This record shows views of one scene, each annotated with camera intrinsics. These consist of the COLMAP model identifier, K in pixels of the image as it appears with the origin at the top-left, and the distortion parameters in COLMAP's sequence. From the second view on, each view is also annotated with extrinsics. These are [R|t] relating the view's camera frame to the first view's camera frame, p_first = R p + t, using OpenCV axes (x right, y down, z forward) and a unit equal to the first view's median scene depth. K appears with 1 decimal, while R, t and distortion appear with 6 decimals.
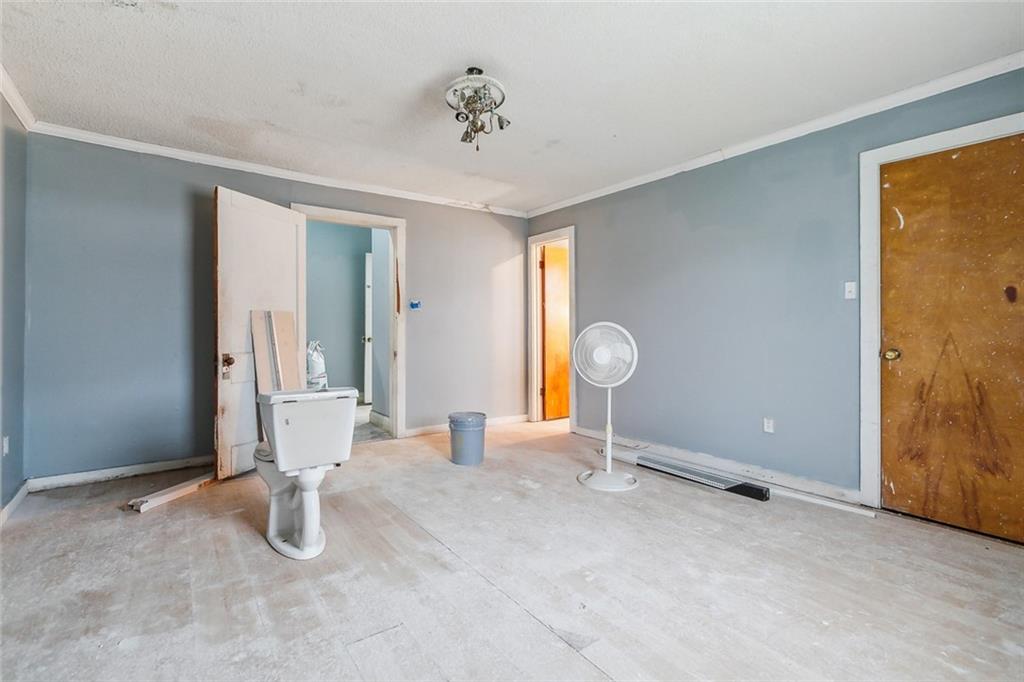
lens RADIAL K [[465.7, 0, 512.1], [0, 465.7, 333.0], [0, 0, 1]] dist [0.004761, 0.000519]
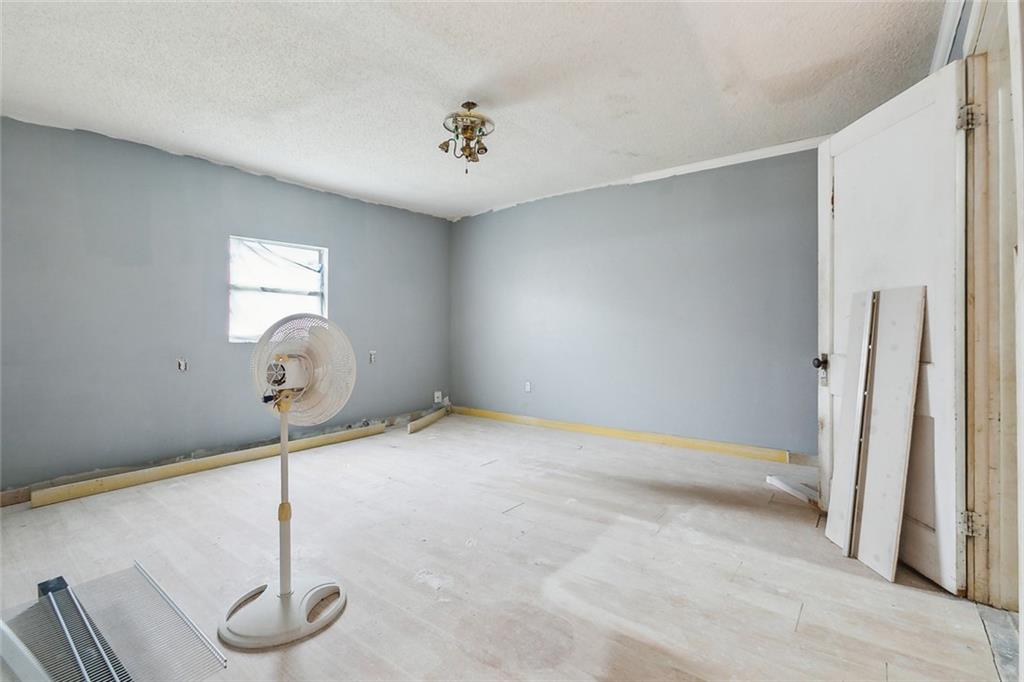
lens RADIAL K [[465.7, 0, 508.1], [0, 465.7, 336.0], [0, 0, 1]] dist [0.004761, 0.000519]
pose [[-0.964801, 0.013990, -0.262608, 0.152553], [0.006677, 0.999565, 0.028722, -0.015153], [0.262895, 0.025957, -0.964475, 2.481933]]
